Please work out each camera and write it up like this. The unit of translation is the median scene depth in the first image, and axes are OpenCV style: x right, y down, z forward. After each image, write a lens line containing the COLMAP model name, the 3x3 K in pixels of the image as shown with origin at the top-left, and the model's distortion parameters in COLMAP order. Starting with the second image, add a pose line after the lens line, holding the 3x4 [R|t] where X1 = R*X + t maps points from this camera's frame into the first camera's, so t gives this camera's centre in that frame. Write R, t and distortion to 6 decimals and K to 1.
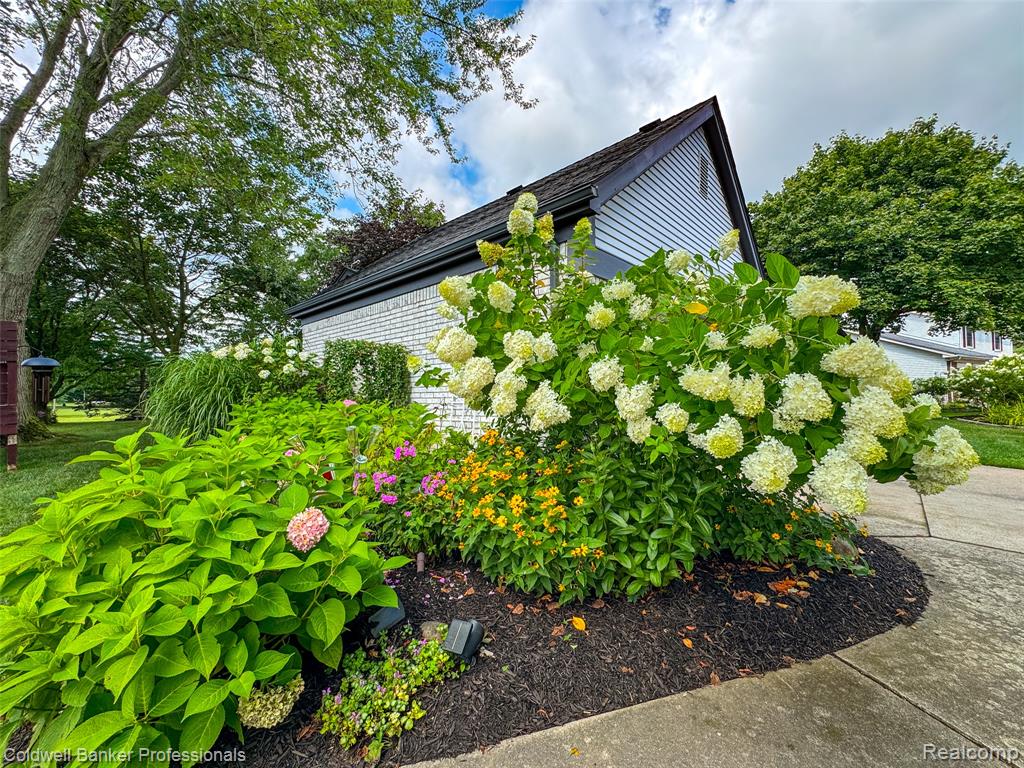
lens RADIAL K [[416.9, 0, 511.7], [0, 416.9, 386.9], [0, 0, 1]] dist [-0.002651, -0.000447]
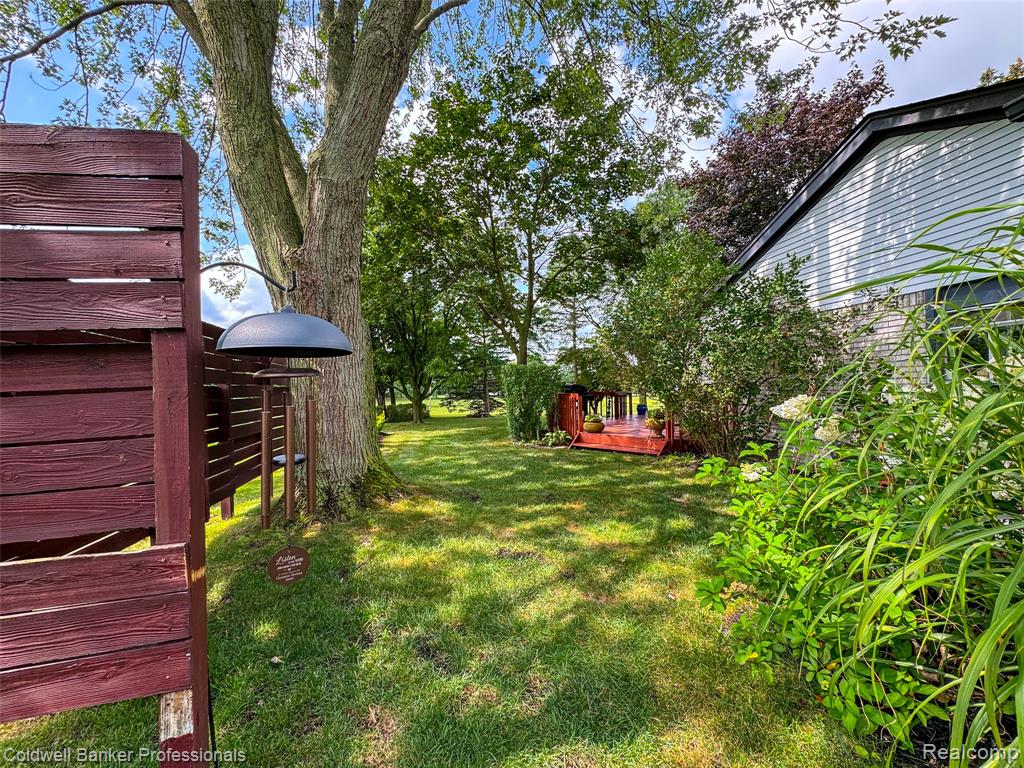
lens RADIAL K [[416.9, 0, 512.2], [0, 416.9, 384.7], [0, 0, 1]] dist [-0.002651, -0.000447]
pose [[0.798183, -0.005935, -0.602386, -0.224305], [0.011609, 0.999917, 0.005531, -0.007897], [0.602303, -0.011408, 0.798186, 0.224465]]
